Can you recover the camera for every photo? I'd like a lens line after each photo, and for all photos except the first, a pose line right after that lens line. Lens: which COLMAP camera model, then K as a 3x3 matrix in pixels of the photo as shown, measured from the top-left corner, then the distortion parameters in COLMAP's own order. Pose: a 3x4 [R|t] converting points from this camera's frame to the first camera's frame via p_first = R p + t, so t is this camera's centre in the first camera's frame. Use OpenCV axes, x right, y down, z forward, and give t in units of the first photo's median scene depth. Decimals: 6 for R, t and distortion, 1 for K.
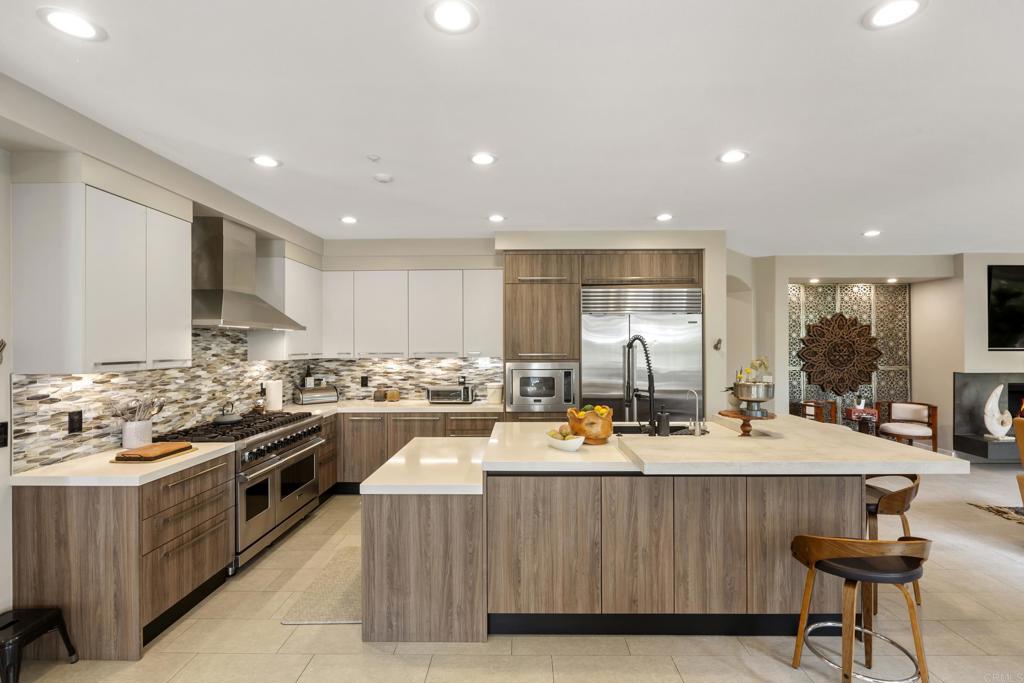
lens RADIAL K [[485.6, 0, 512.4], [0, 485.6, 344.3], [0, 0, 1]] dist [0.000000, -0.000020]
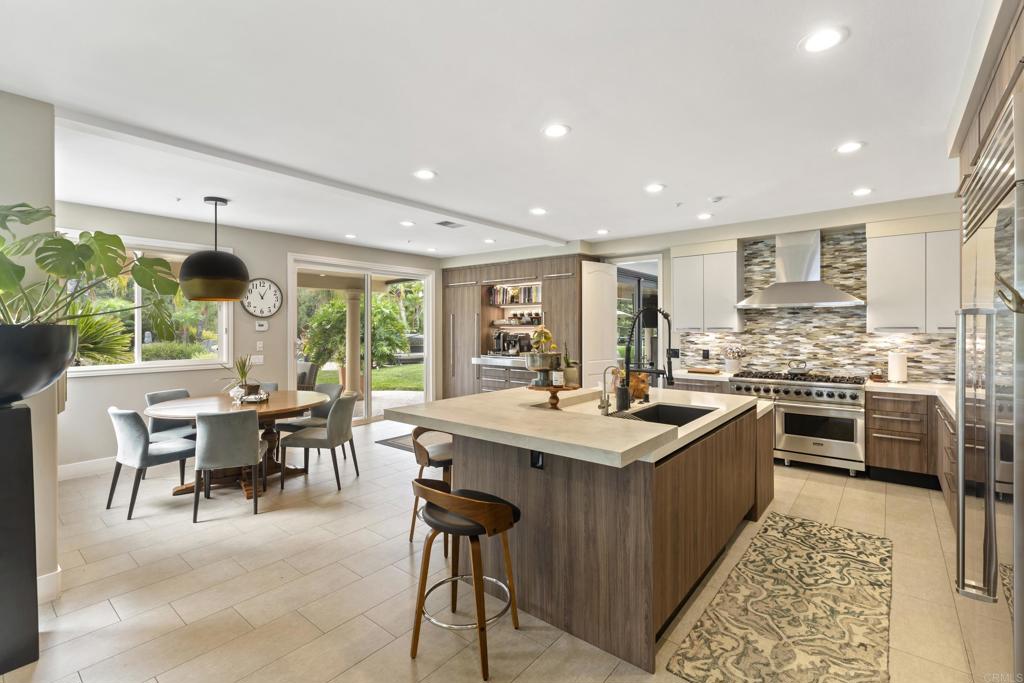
lens RADIAL K [[457.3, 0, 509.5], [0, 457.3, 338.6], [0, 0, 1]] dist [0.000130, -0.002424]
pose [[-0.631888, 0.017746, -0.774857, 0.974791], [0.000322, 0.999744, 0.022634, 0.026448], [0.775060, 0.014053, -0.631732, 1.185276]]
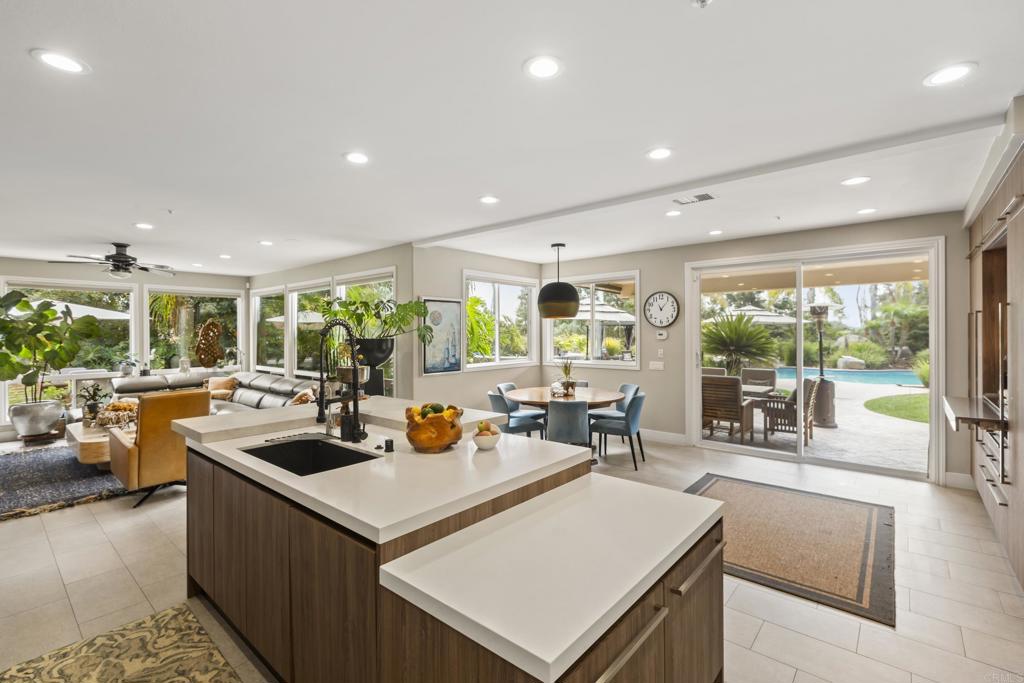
lens RADIAL K [[457.3, 0, 515.7], [0, 457.3, 329.7], [0, 0, 1]] dist [0.000130, -0.002424]
pose [[-0.769810, 0.010419, 0.638188, -0.347425], [0.005276, 0.999936, -0.009960, 0.013153], [-0.638251, -0.004300, -0.769816, 1.210948]]
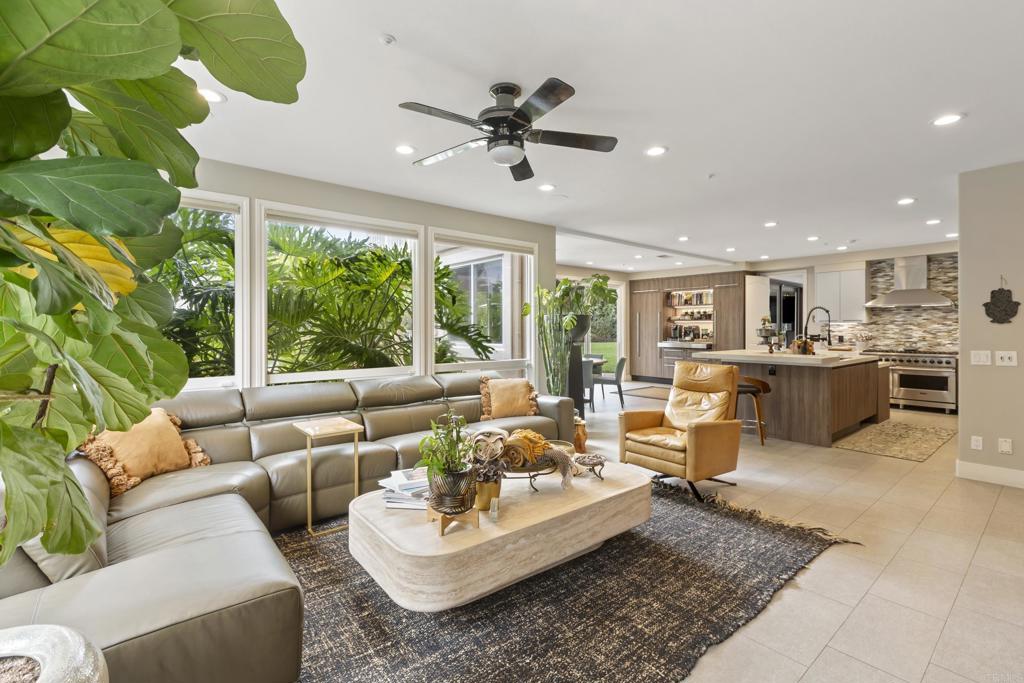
lens RADIAL K [[457.3, 0, 515.7], [0, 457.3, 336.7], [0, 0, 1]] dist [0.000130, -0.002424]
pose [[-0.765067, 0.010746, -0.643861, 2.029839], [-0.001089, 0.999838, 0.017981, 0.065334], [0.643949, 0.014458, -0.764931, 1.412773]]
